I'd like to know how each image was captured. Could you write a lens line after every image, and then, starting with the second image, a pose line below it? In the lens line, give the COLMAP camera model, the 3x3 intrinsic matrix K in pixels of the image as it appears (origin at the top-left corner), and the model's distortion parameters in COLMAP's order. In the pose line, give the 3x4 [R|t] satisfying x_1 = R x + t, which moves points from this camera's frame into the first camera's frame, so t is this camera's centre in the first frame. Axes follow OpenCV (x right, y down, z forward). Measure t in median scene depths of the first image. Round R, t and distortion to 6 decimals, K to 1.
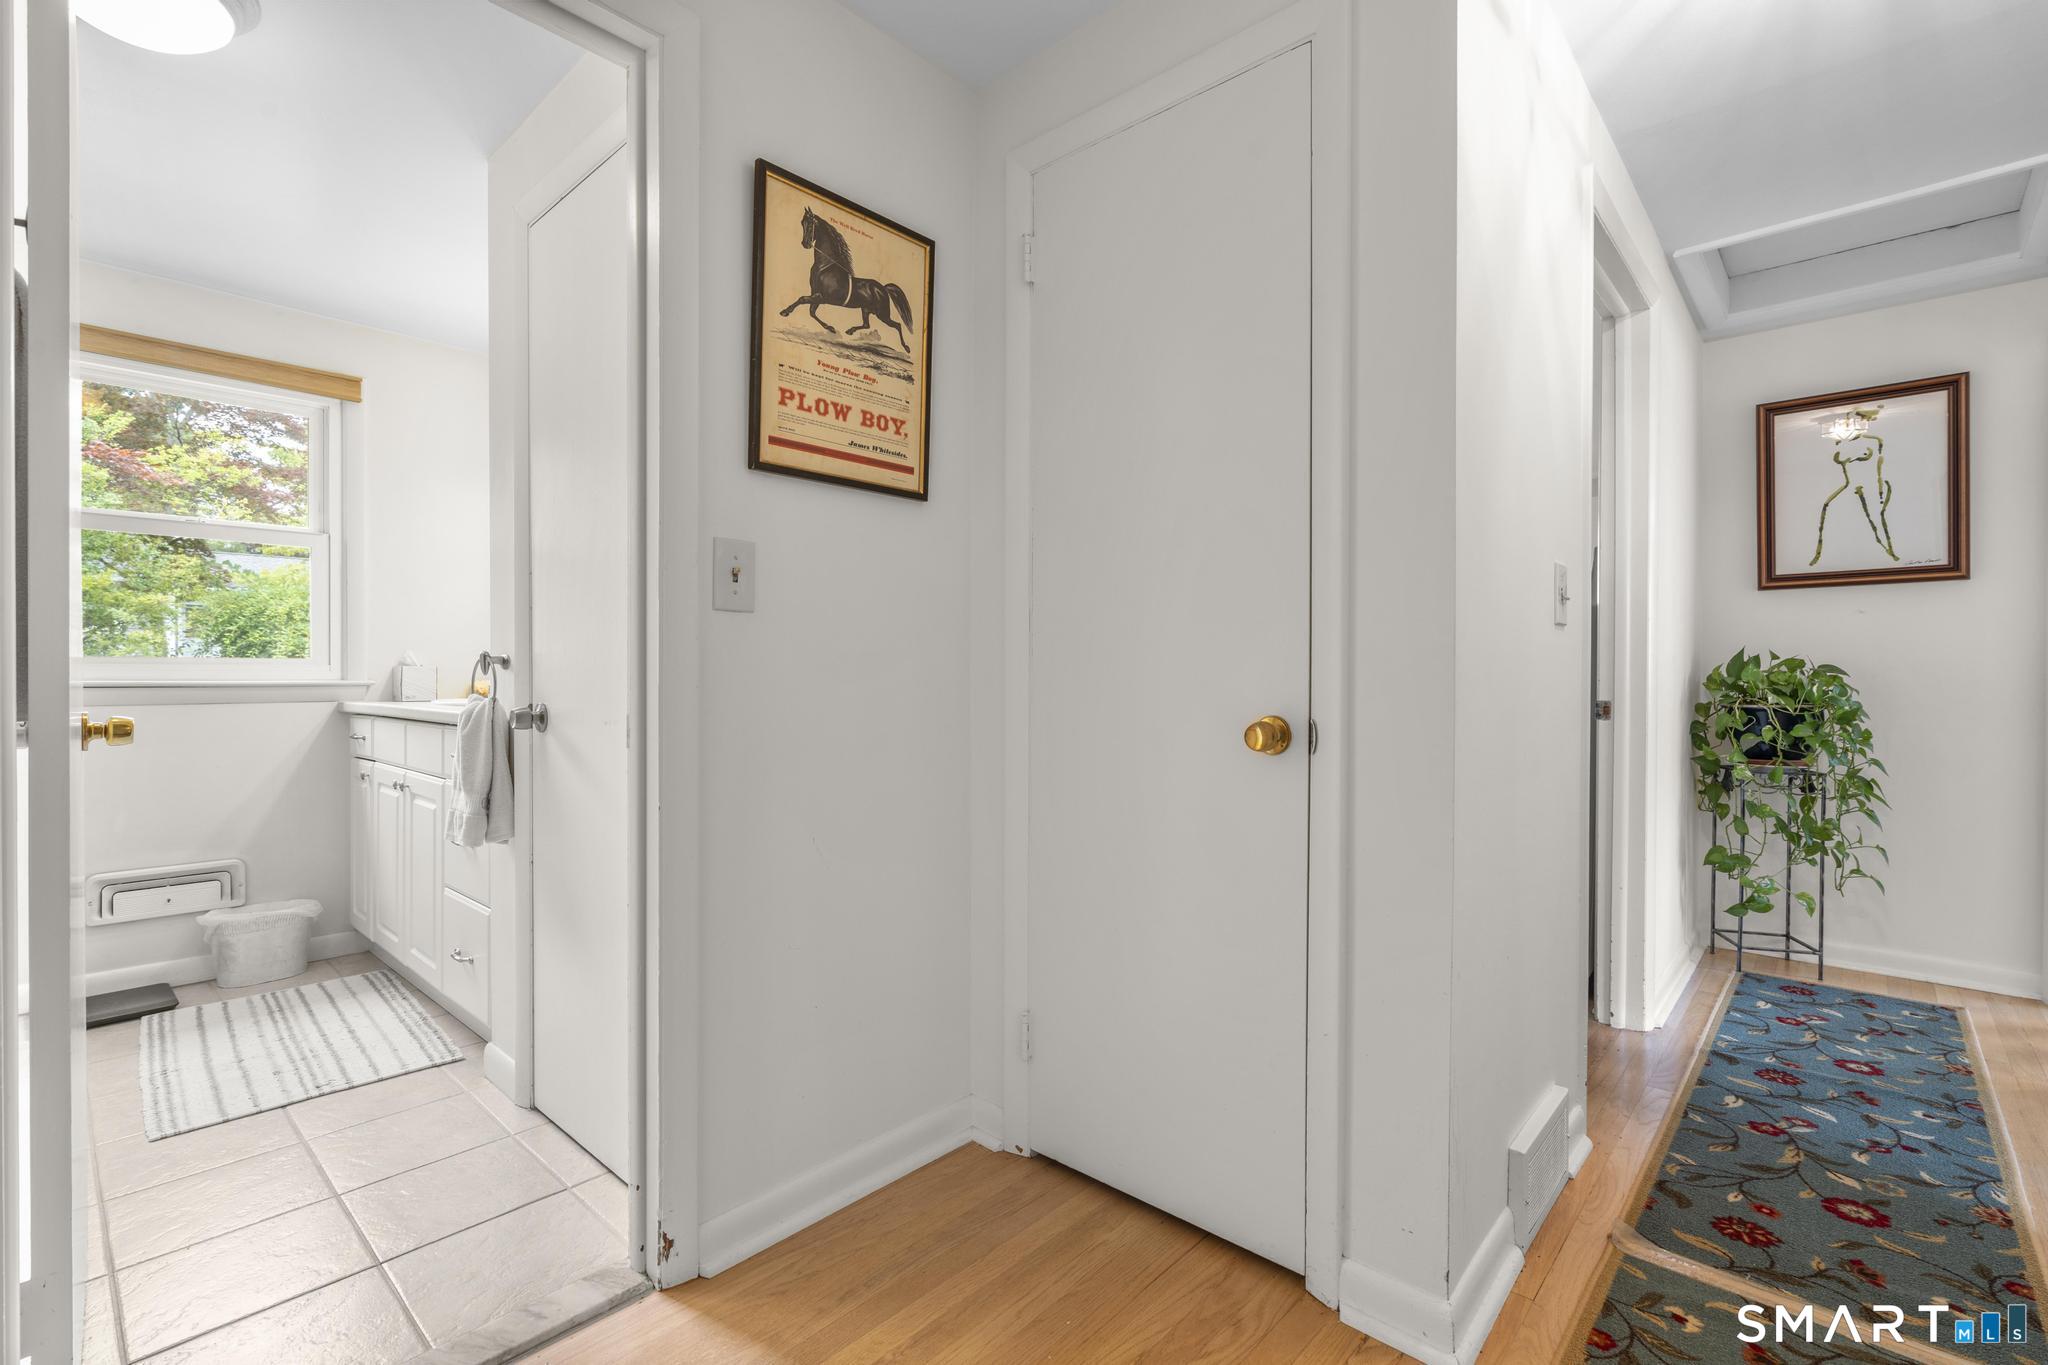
lens RADIAL K [[923.3, 0, 1025.4], [0, 923.3, 686.6], [0, 0, 1]] dist [-0.006736, 0.001638]
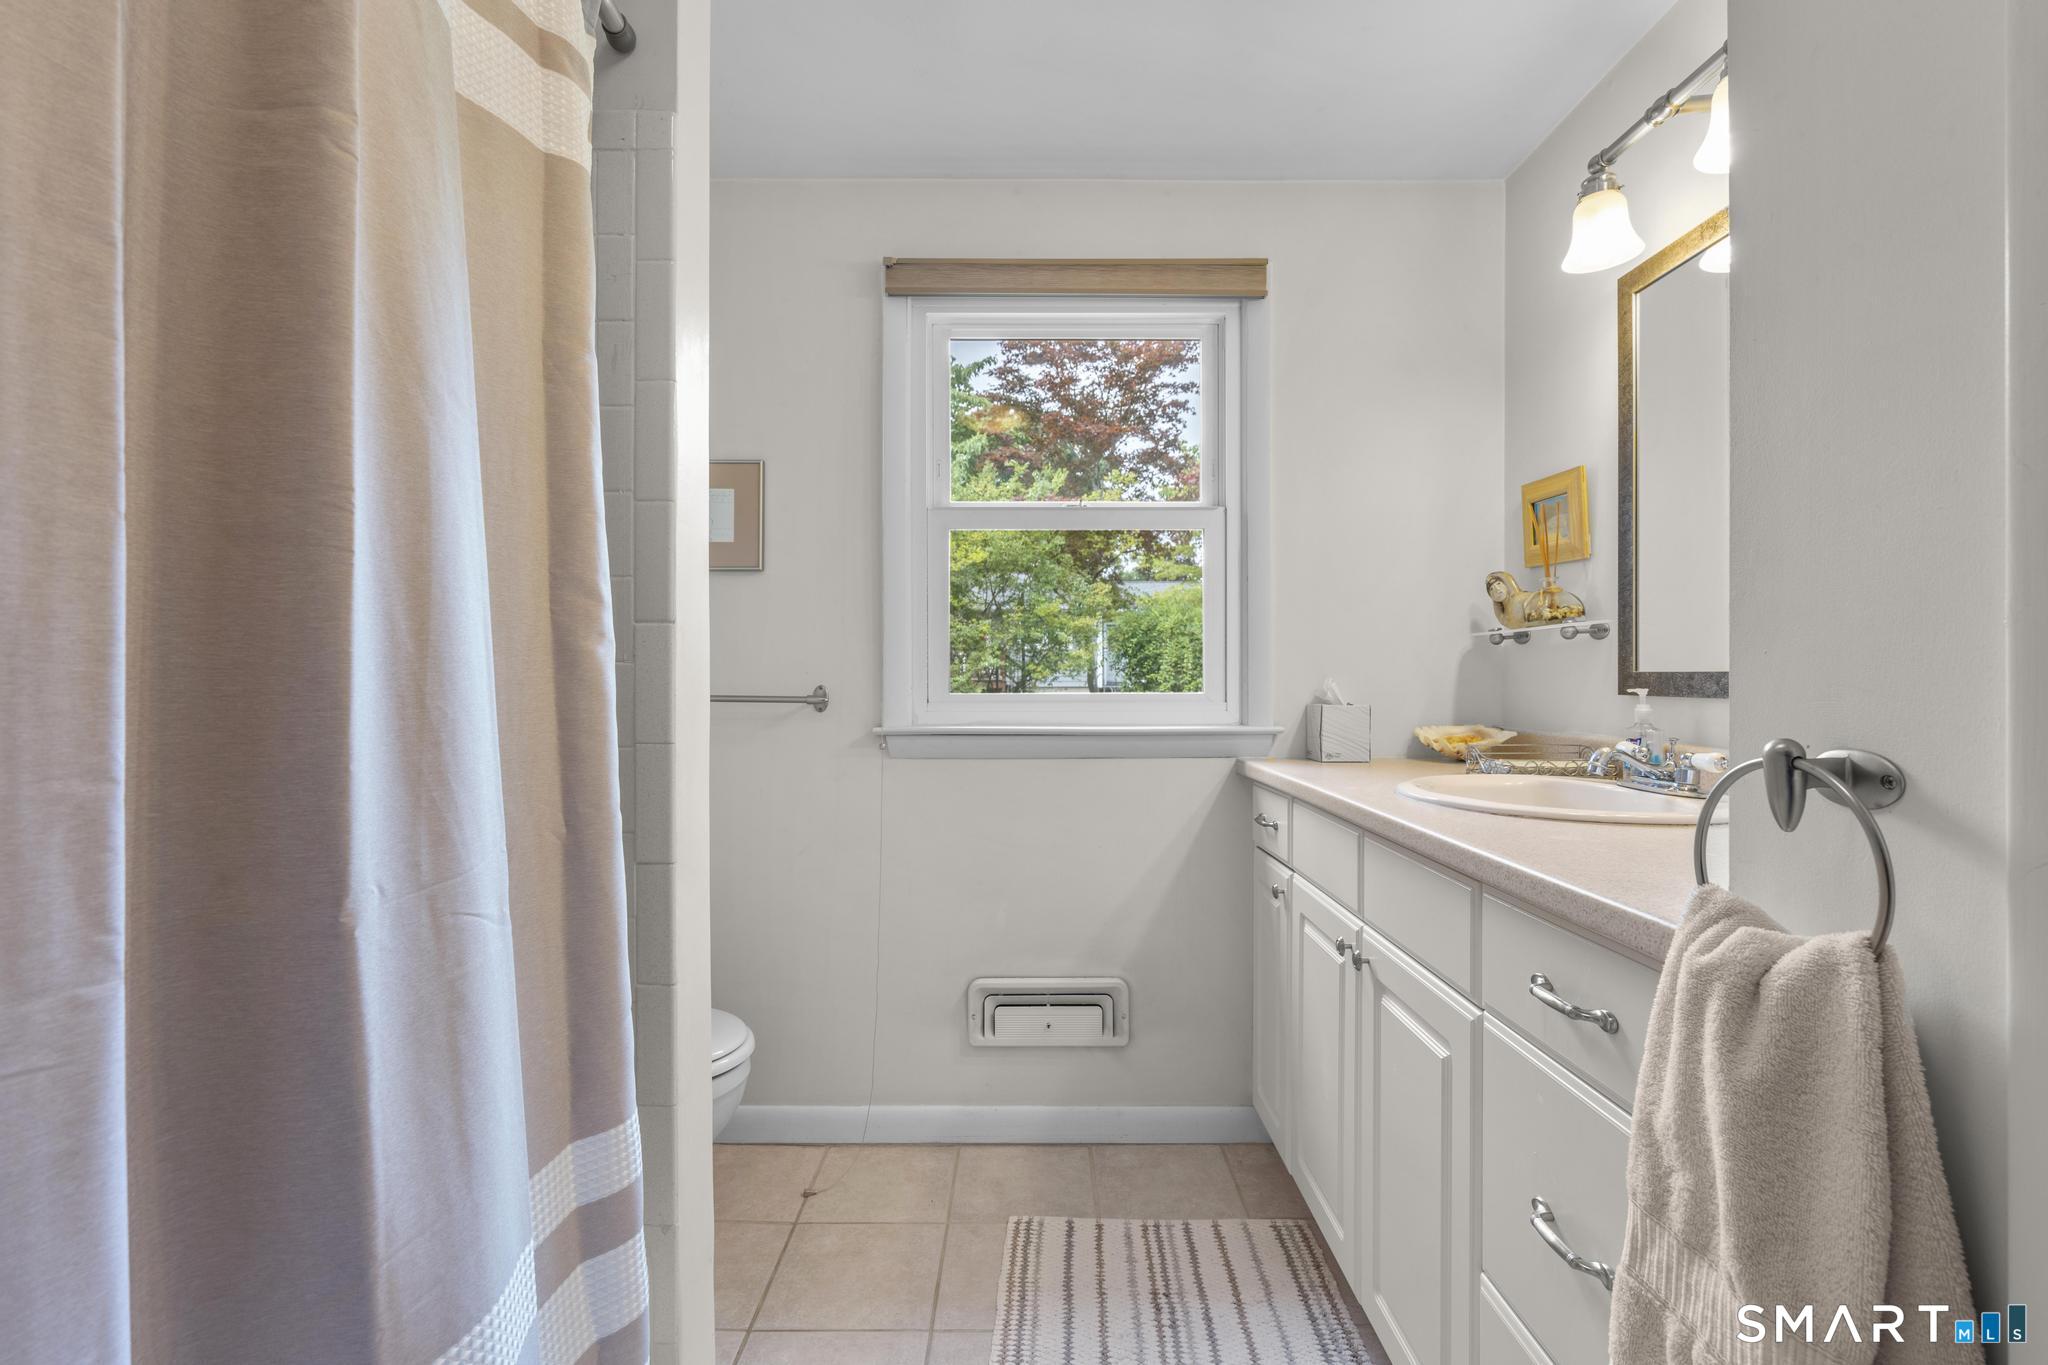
lens RADIAL K [[923.3, 0, 1031.9], [0, 923.3, 694.0], [0, 0, 1]] dist [-0.006736, 0.001638]
pose [[0.678243, 0.006036, -0.734813, -0.335561], [0.000614, 0.999961, 0.008780, -0.034150], [0.734838, -0.006406, 0.678213, 0.412616]]
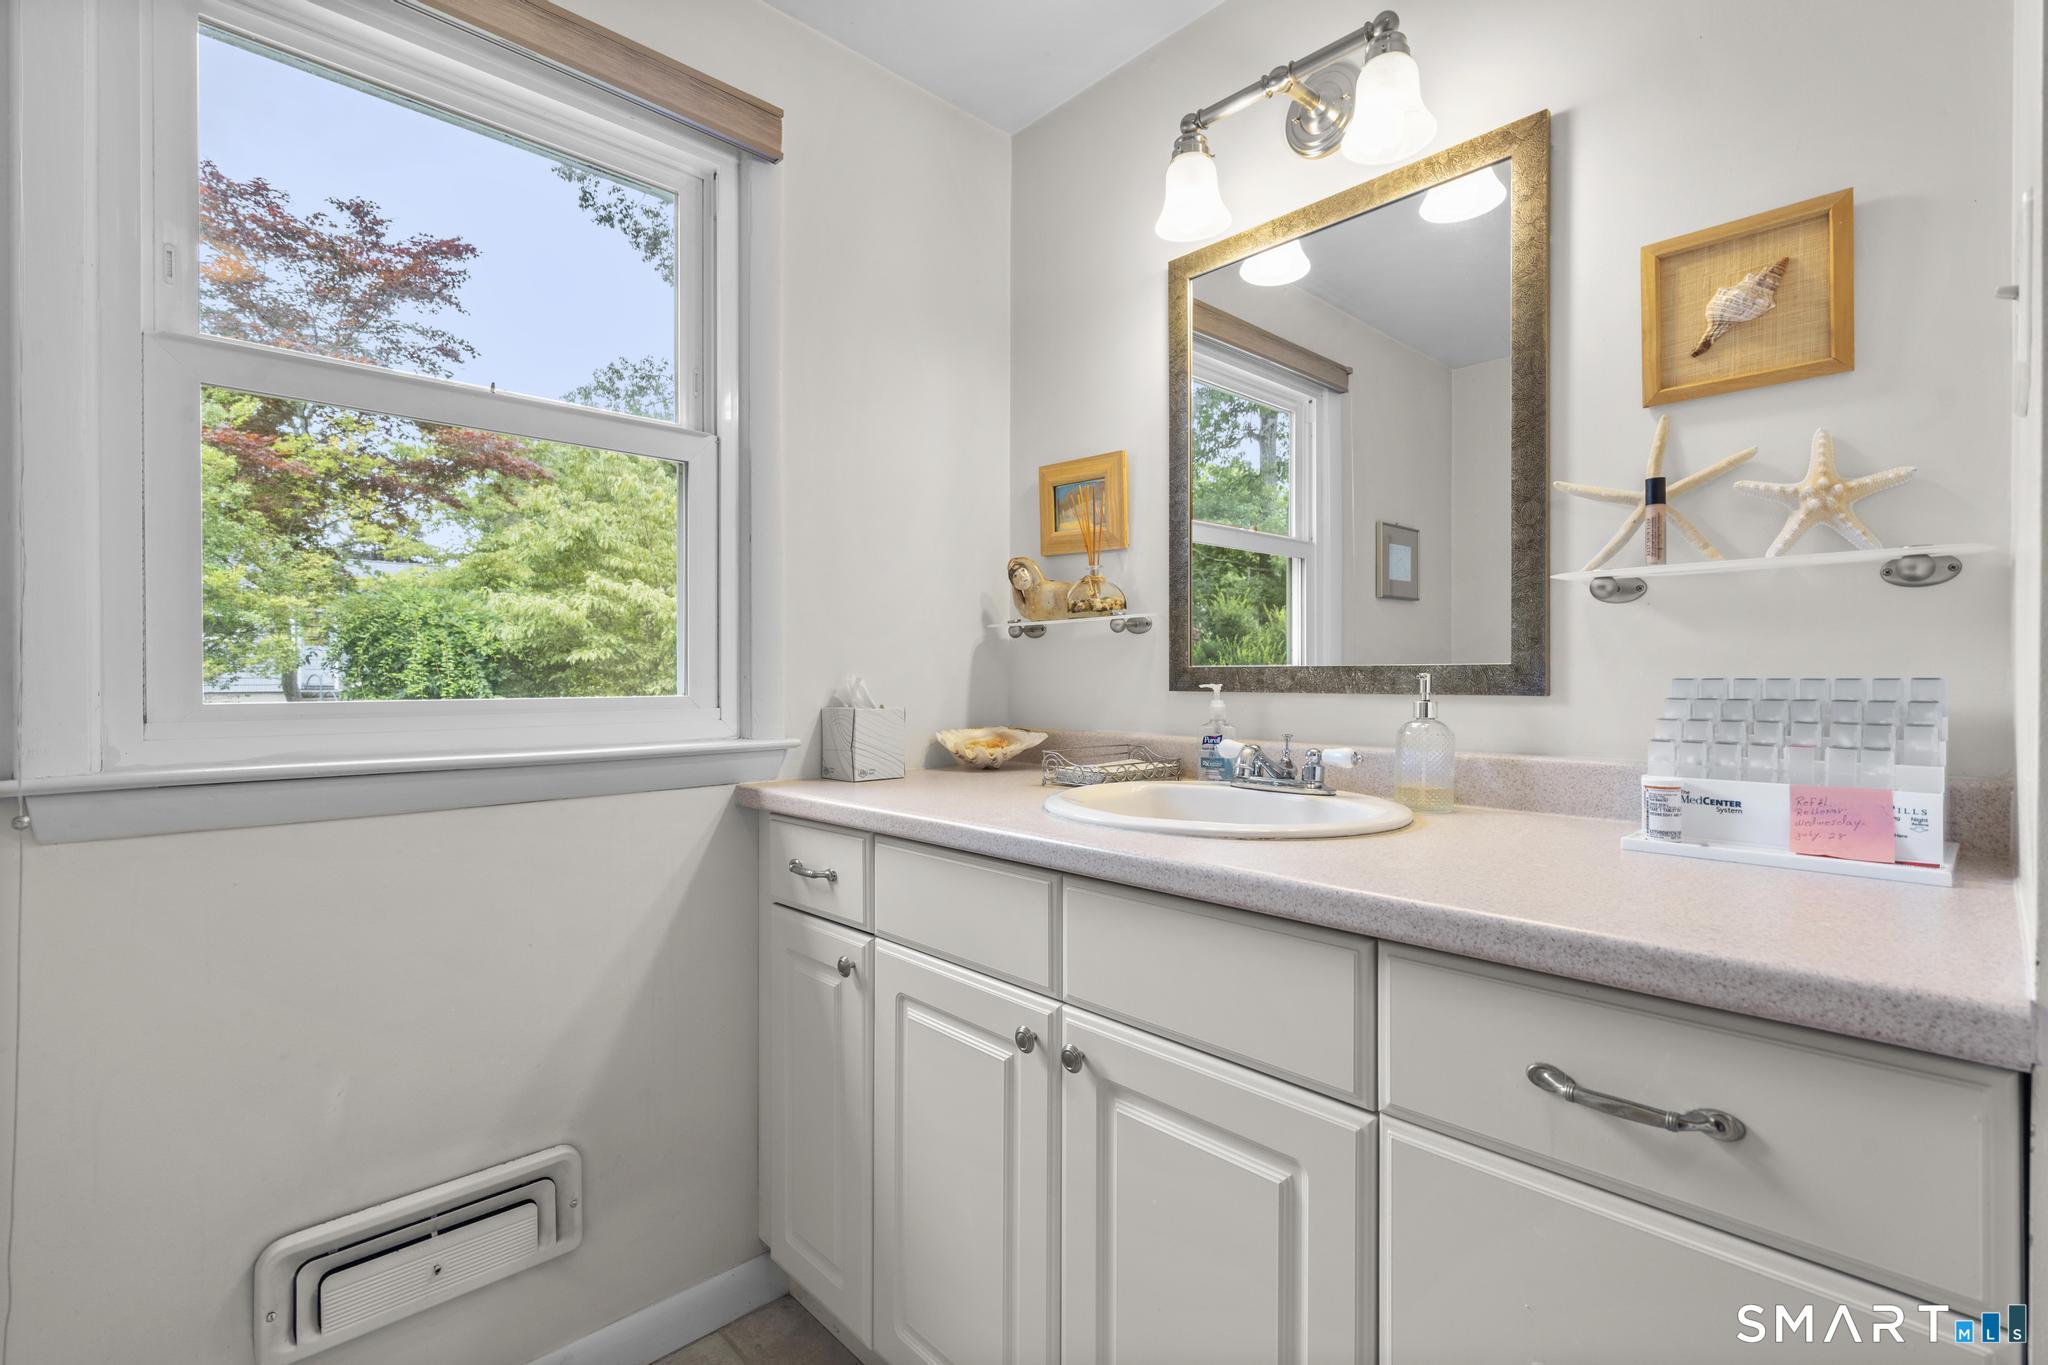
lens RADIAL K [[923.3, 0, 1033.5], [0, 923.3, 684.2], [0, 0, 1]] dist [-0.006736, 0.001638]
pose [[0.997852, -0.008065, -0.065003, -0.526836], [0.008033, 0.999967, -0.000759, -0.032828], [0.065007, 0.000235, 0.997885, 0.497430]]
